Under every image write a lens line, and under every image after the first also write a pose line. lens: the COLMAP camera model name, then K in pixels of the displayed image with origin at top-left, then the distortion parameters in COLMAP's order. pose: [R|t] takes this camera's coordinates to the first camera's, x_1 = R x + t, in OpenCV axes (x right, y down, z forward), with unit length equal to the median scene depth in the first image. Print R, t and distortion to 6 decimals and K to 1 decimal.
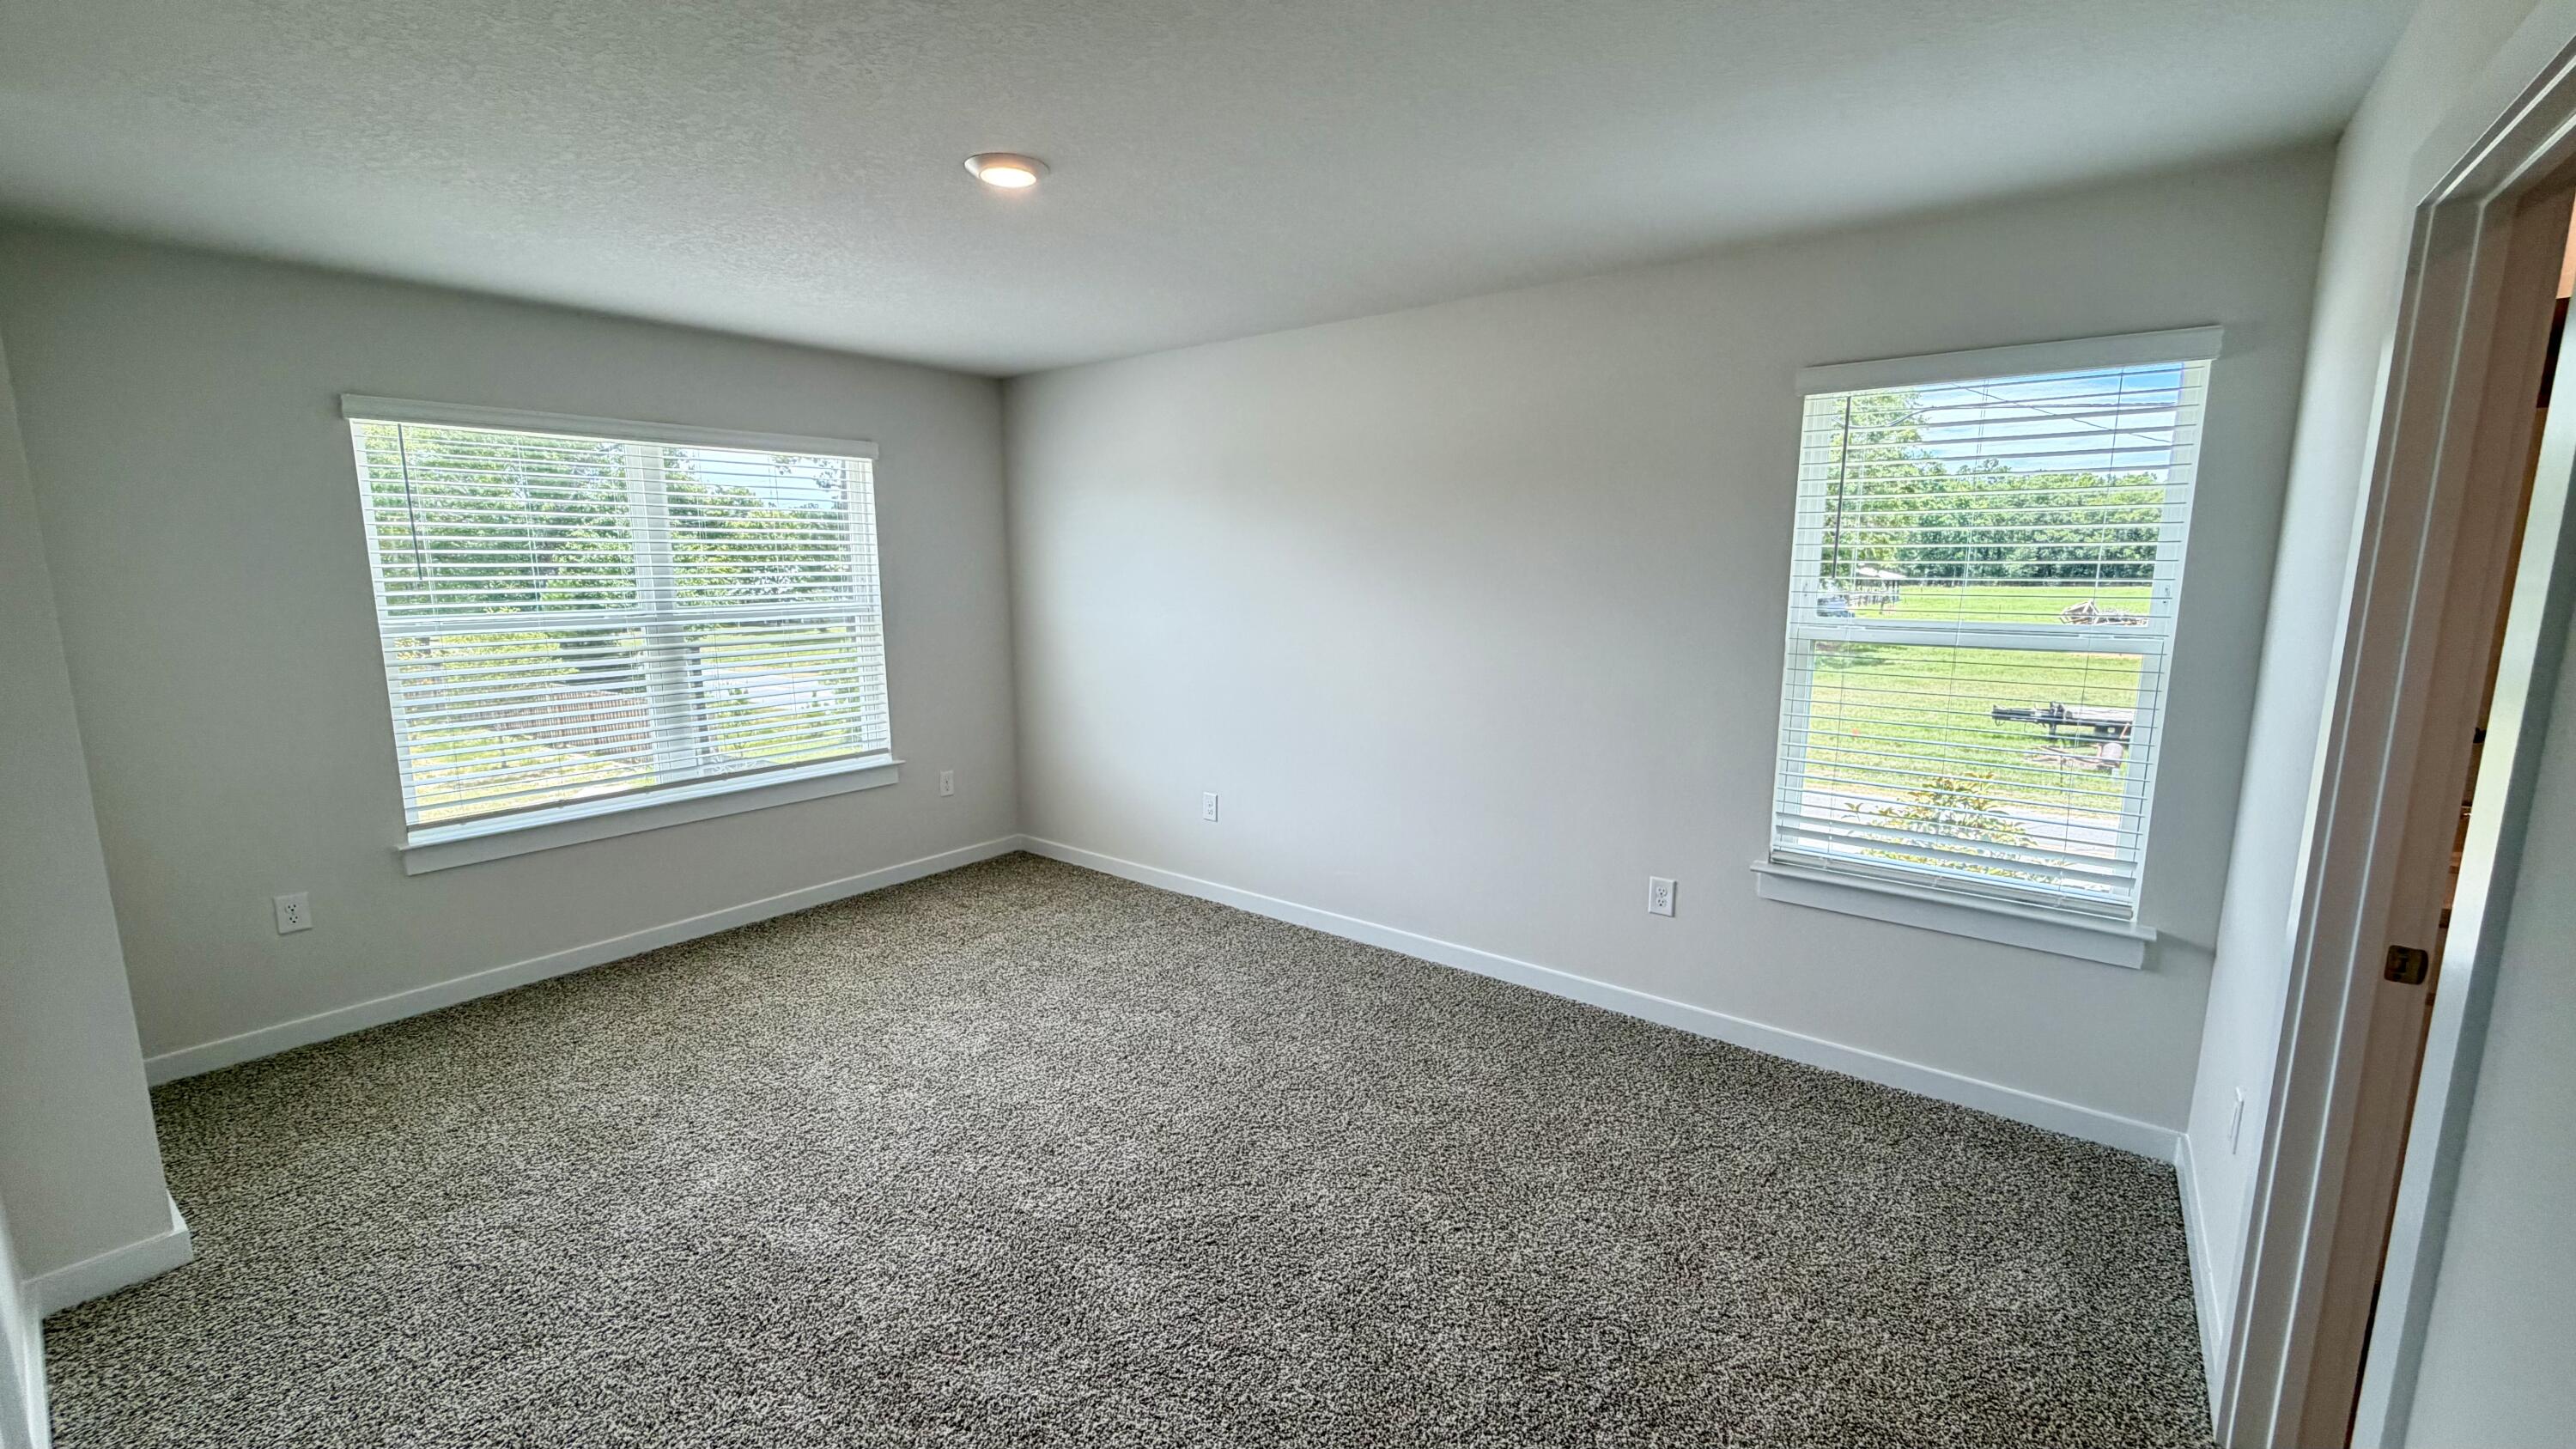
lens RADIAL K [[1027.3, 0, 1275.5], [0, 1027.3, 721.9], [0, 0, 1]] dist [0.000921, -0.000629]
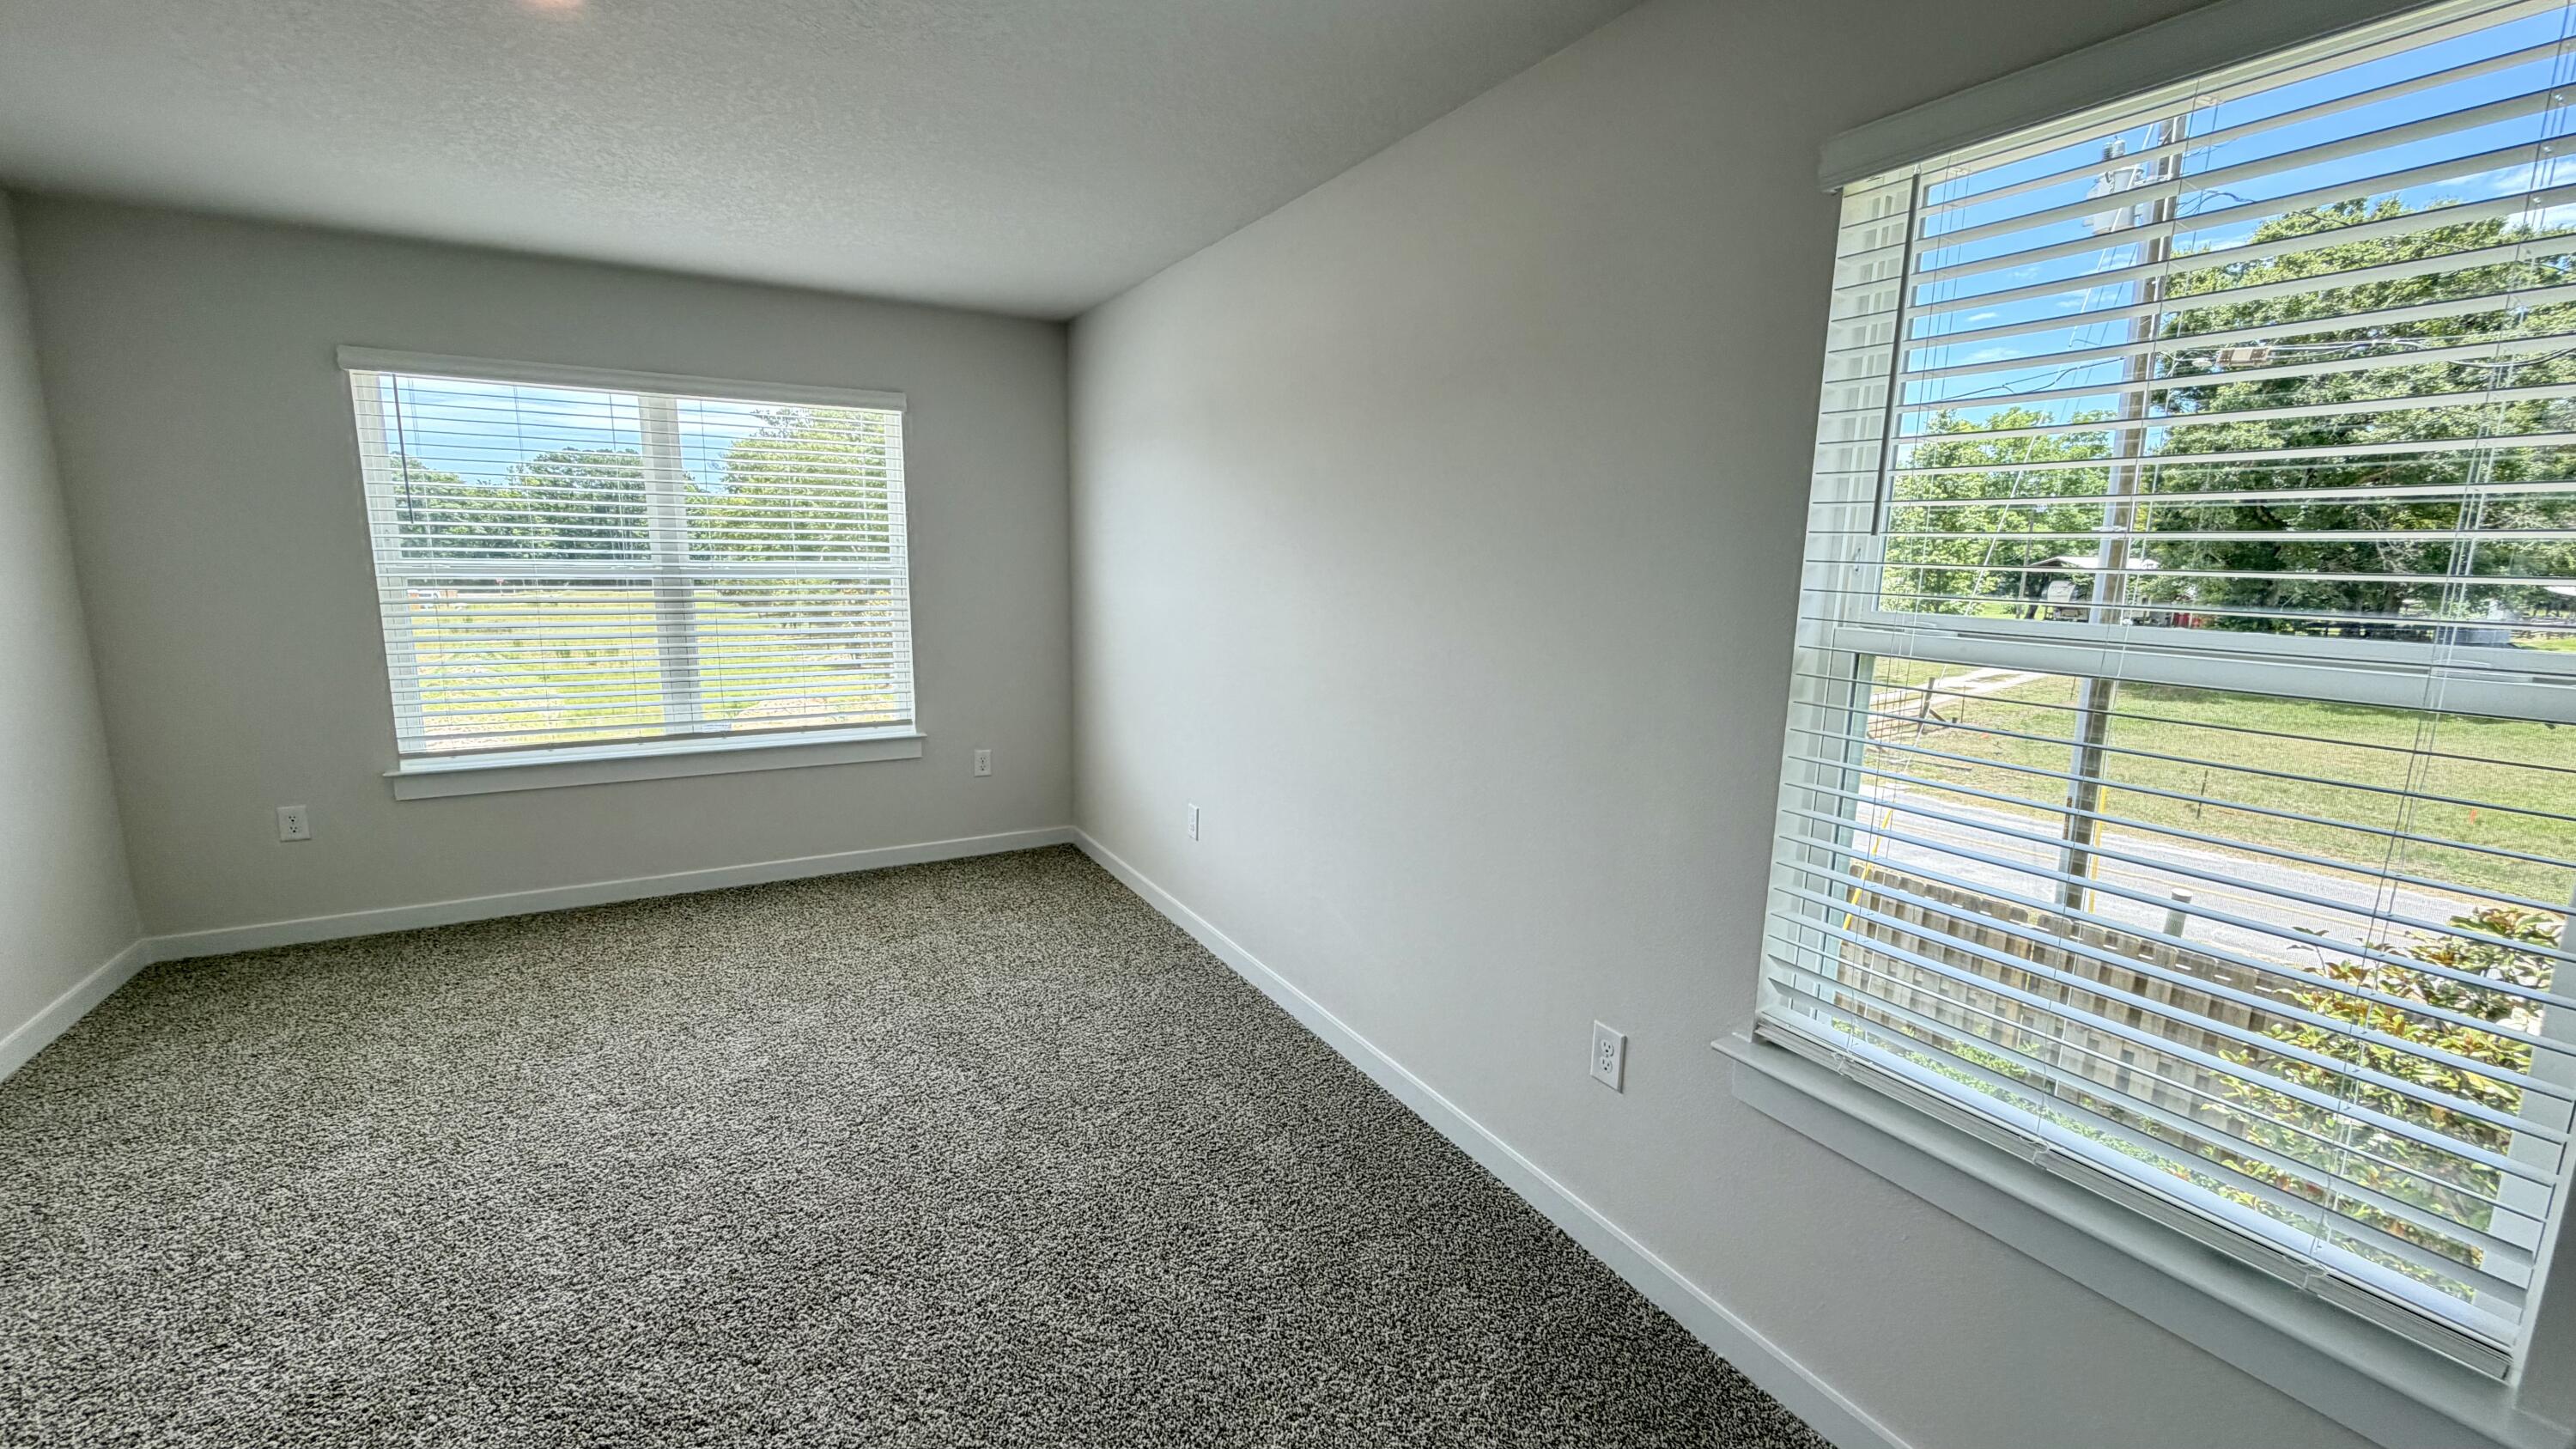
lens RADIAL K [[1027.3, 0, 1281.4], [0, 1027.3, 726.1], [0, 0, 1]] dist [0.000921, -0.000629]
pose [[0.926266, 0.082438, -0.367743, 0.342671], [-0.078031, 0.996589, 0.026864, -0.024467], [0.368703, 0.003813, 0.929539, 0.297955]]
